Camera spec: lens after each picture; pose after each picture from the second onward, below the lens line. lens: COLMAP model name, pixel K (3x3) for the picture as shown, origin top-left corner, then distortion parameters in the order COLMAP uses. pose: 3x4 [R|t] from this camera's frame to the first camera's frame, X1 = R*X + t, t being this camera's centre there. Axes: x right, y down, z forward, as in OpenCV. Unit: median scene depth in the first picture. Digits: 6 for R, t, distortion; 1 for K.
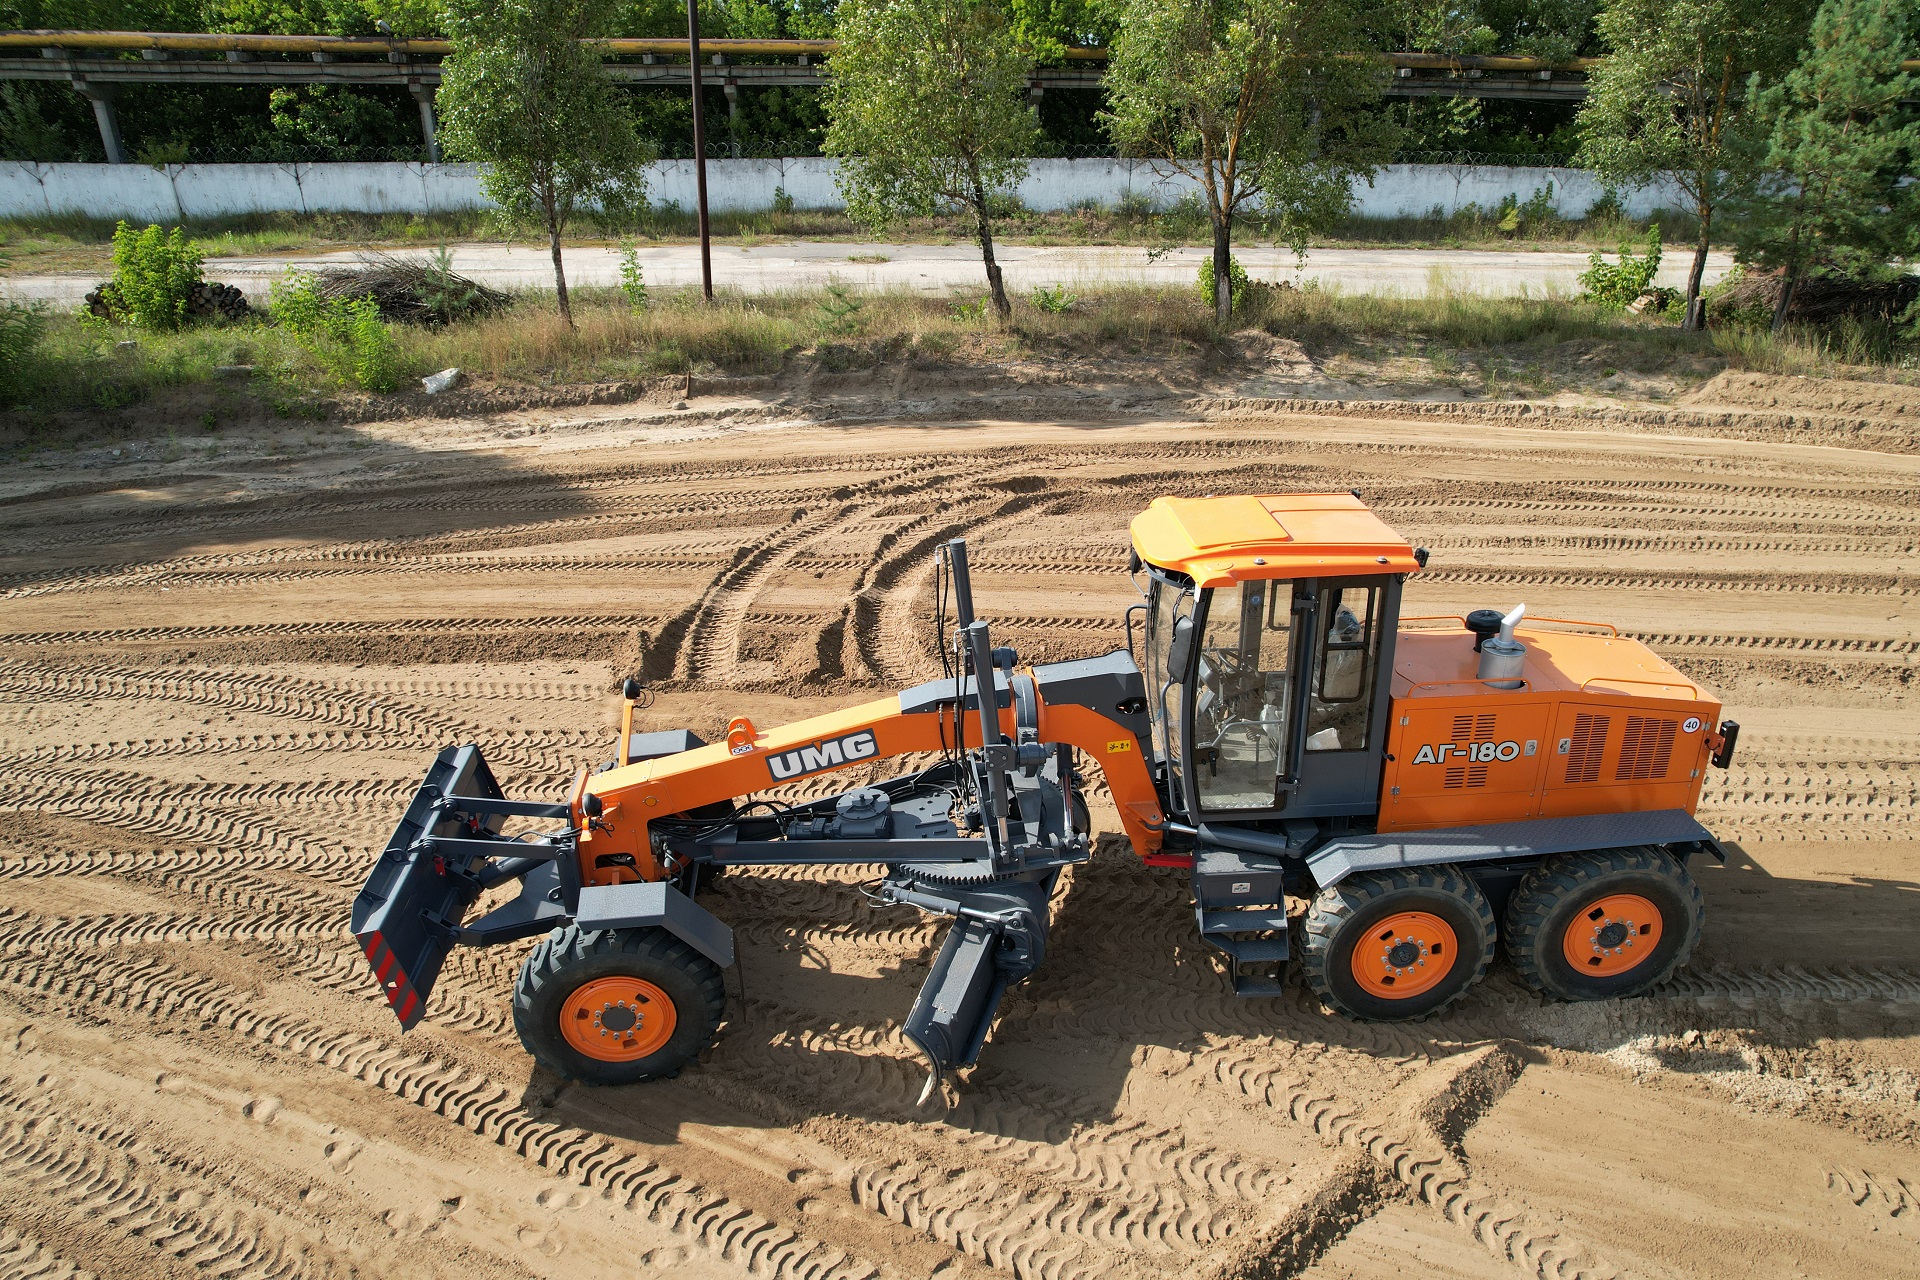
lens RADIAL K [[1227.2, 0, 963.0], [0, 1227.2, 641.0], [0, 0, 1]] dist [-0.073916, 0.065834]
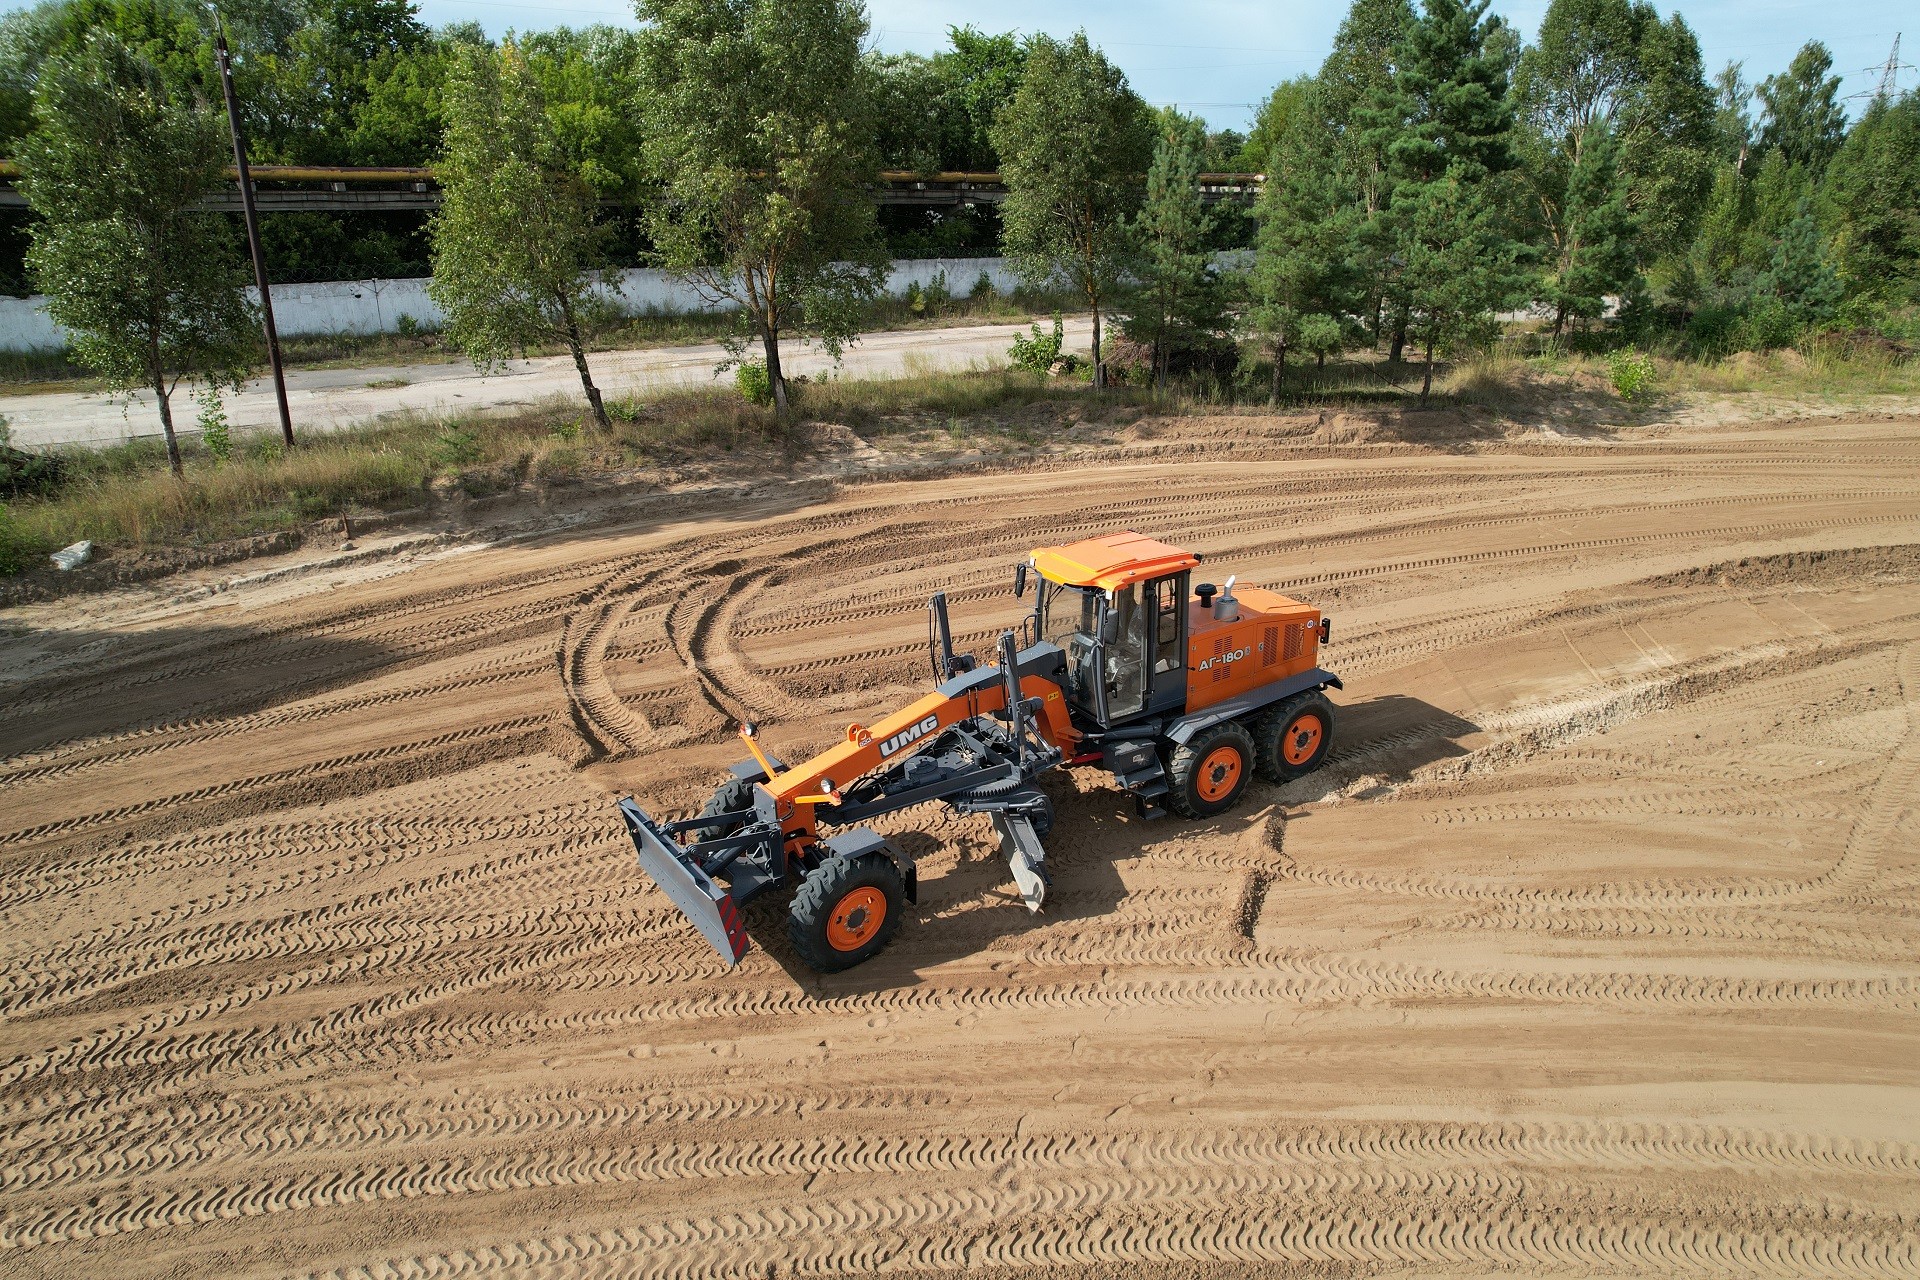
lens RADIAL K [[1227.2, 0, 963.0], [0, 1227.2, 641.0], [0, 0, 1]] dist [-0.073916, 0.065834]
pose [[0.870035, -0.176656, 0.460252, -0.383466], [0.200422, 0.979706, -0.002830, -0.004606], [-0.450411, 0.094707, 0.887784, -0.234533]]
